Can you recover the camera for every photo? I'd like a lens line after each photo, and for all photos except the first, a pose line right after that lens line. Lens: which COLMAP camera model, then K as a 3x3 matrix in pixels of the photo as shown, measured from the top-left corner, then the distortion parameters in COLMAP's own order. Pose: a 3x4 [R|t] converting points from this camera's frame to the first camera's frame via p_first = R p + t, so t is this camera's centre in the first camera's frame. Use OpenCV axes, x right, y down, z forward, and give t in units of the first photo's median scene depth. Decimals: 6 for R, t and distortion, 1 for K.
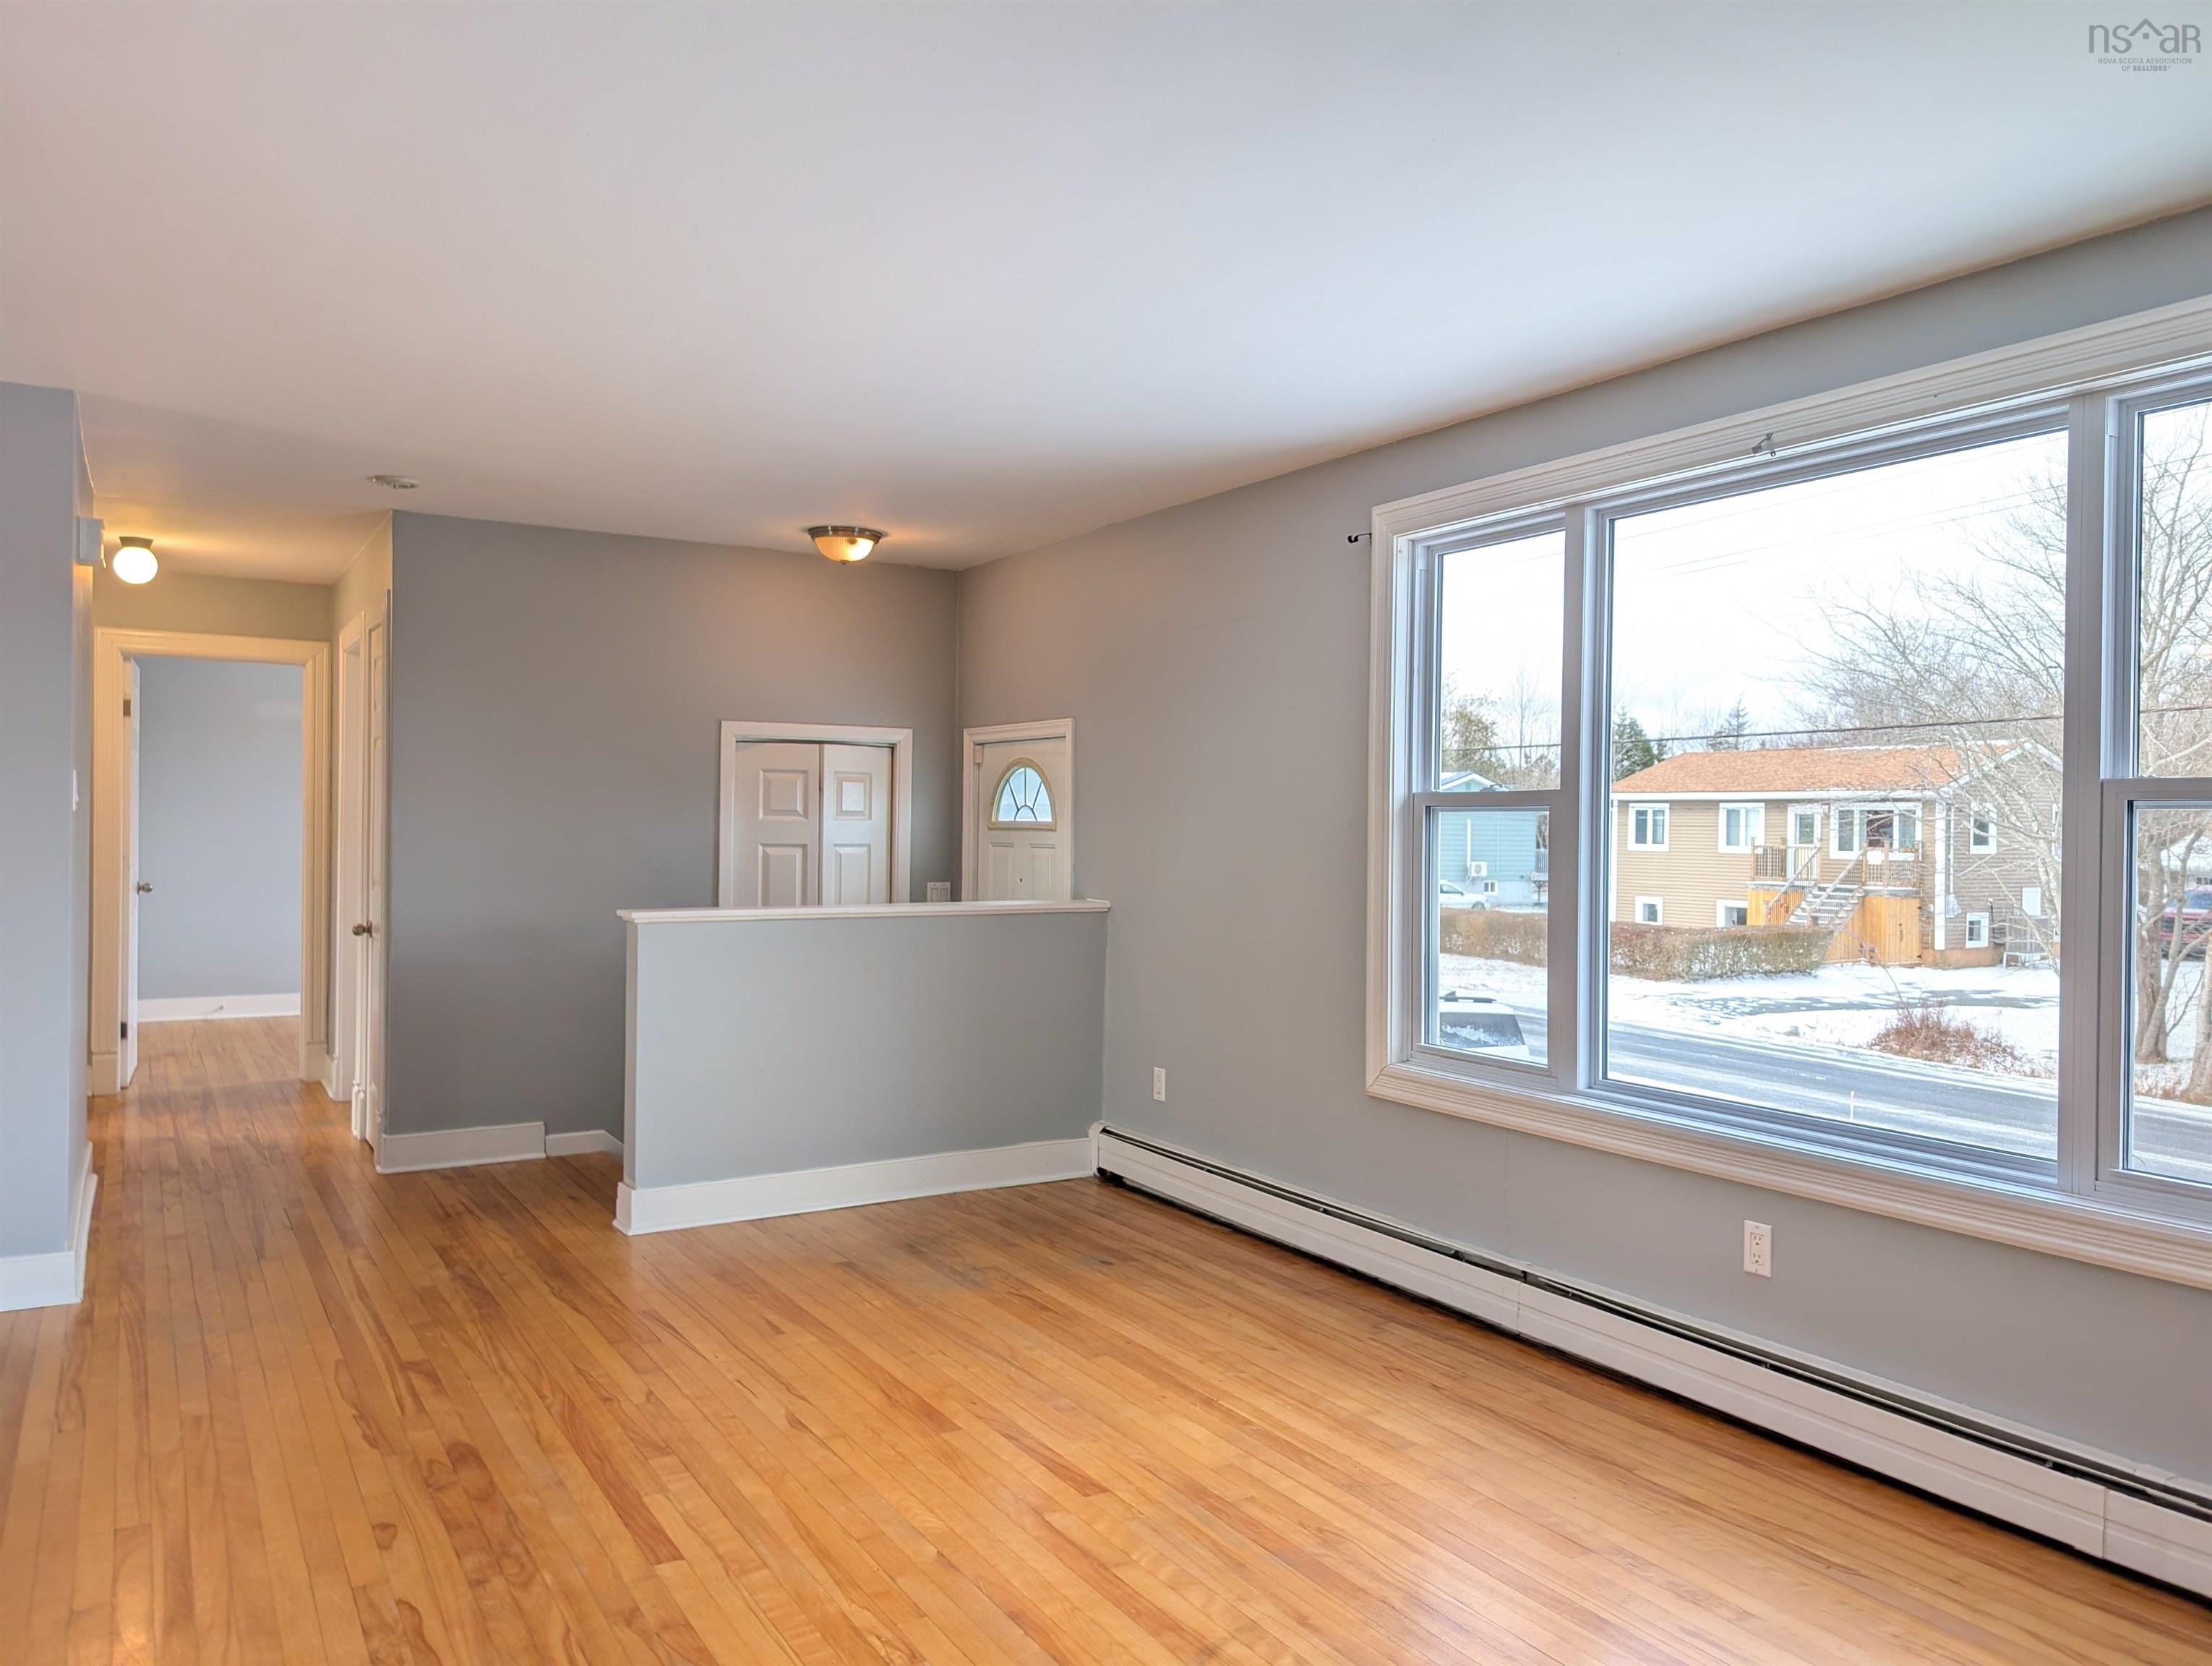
lens RADIAL K [[1588.9, 0, 1103.4], [0, 1588.9, 836.6], [0, 0, 1]] dist [0.020083, -0.009647]
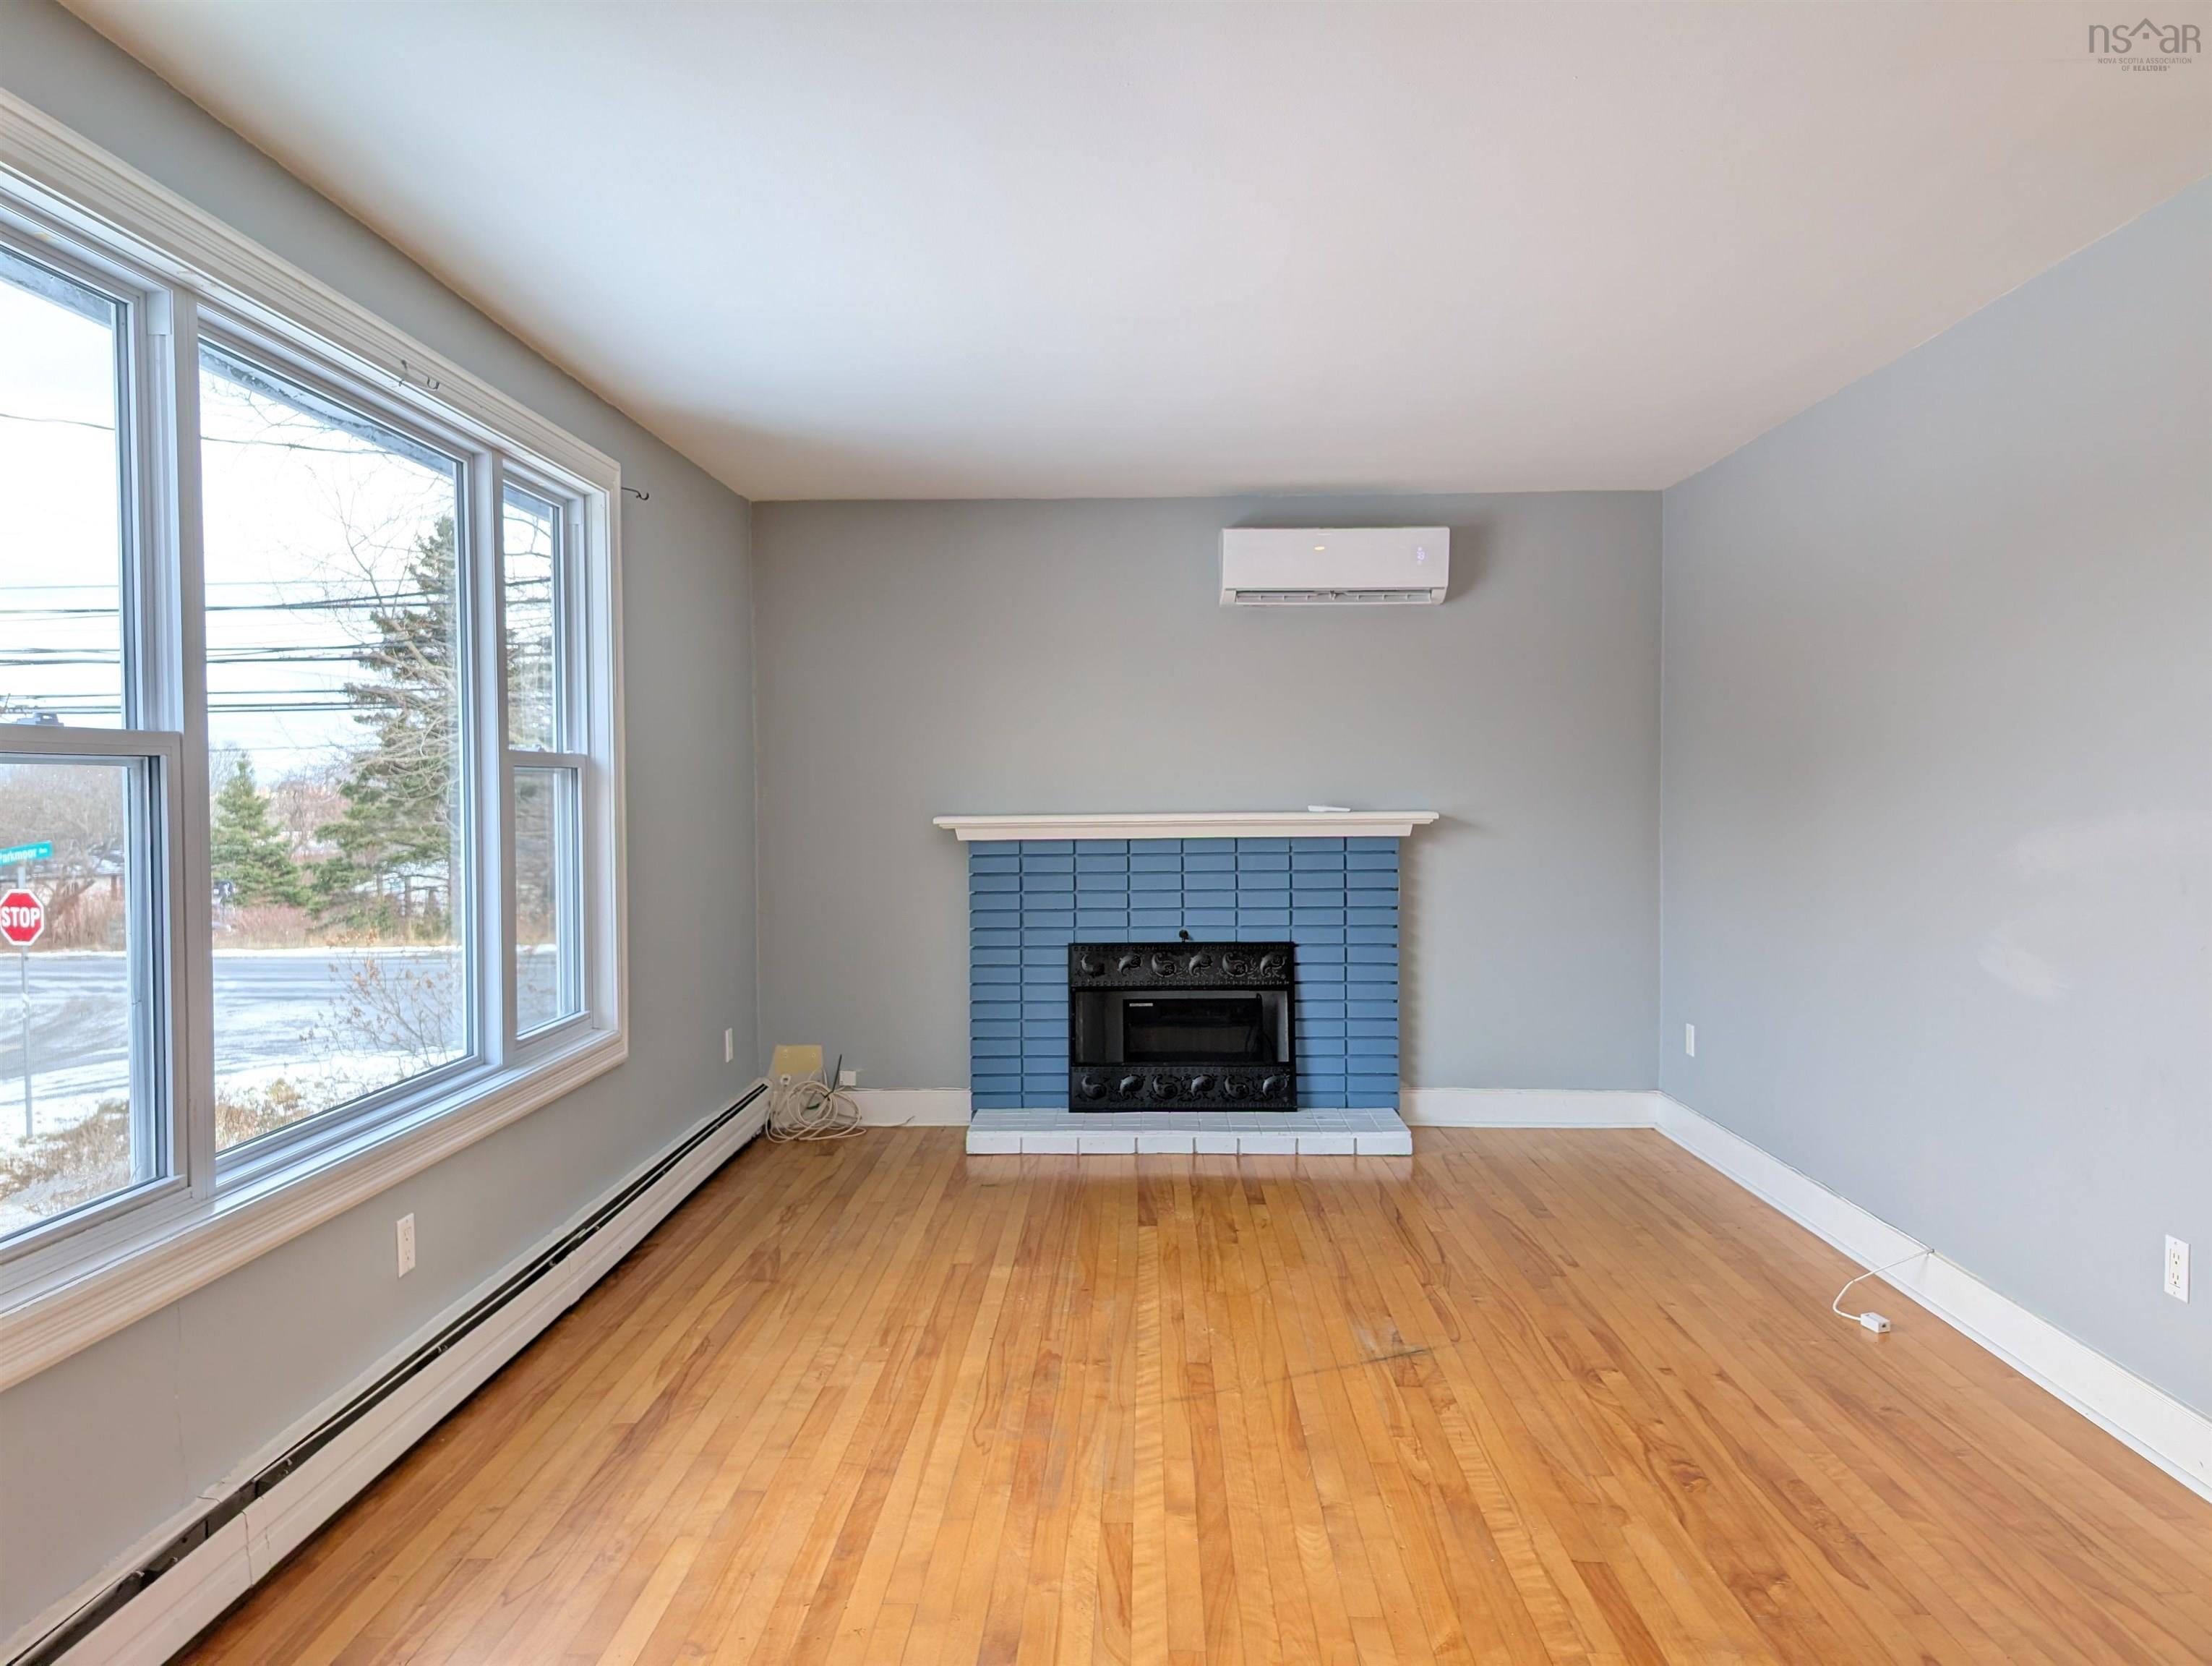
lens RADIAL K [[1588.9, 0, 1103.4], [0, 1588.9, 836.6], [0, 0, 1]] dist [0.020083, -0.009647]
pose [[-0.843671, -0.024044, 0.536322, -0.357987], [-0.001746, 0.999114, 0.042046, -0.015327], [-0.536858, 0.034536, -0.842966, 1.317880]]
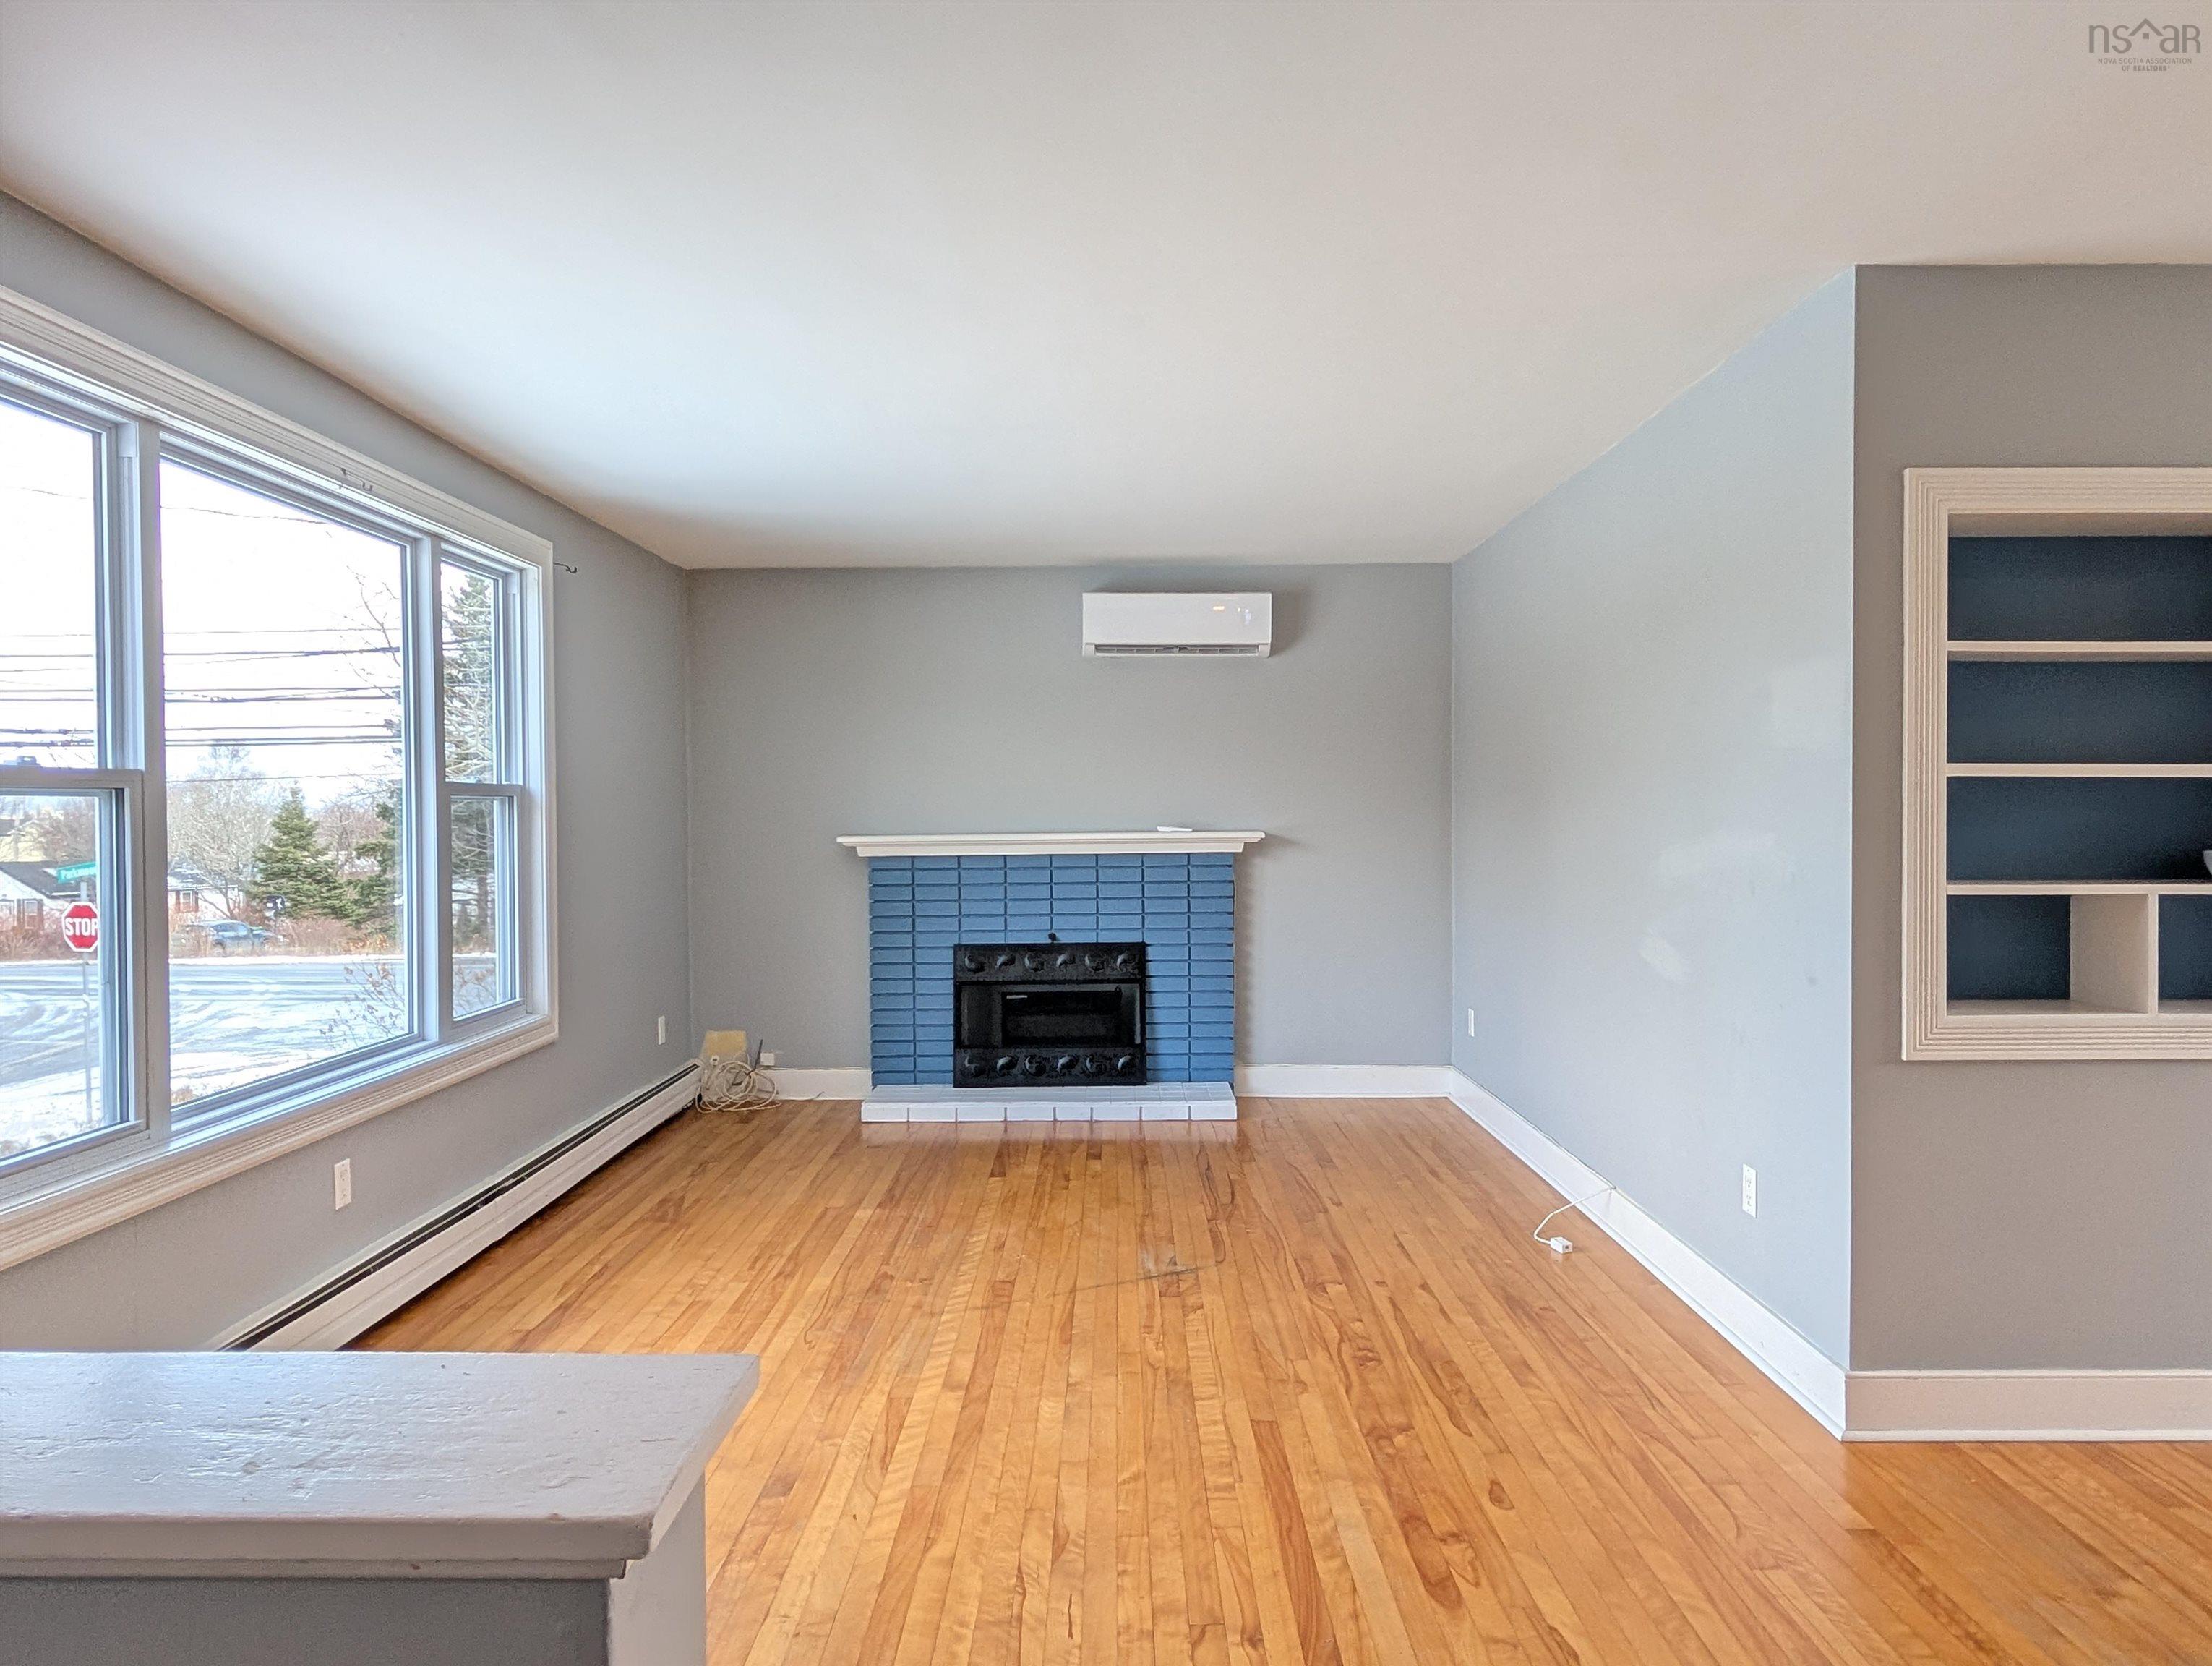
lens RADIAL K [[1428.0, 0, 1107.8], [0, 1428.0, 839.9], [0, 0, 1]] dist [0.004478, 0.000993]
pose [[-0.853872, -0.017531, 0.520188, -0.494697], [-0.001331, 0.999503, 0.031500, -0.017270], [-0.520482, 0.026205, -0.853470, 1.340212]]
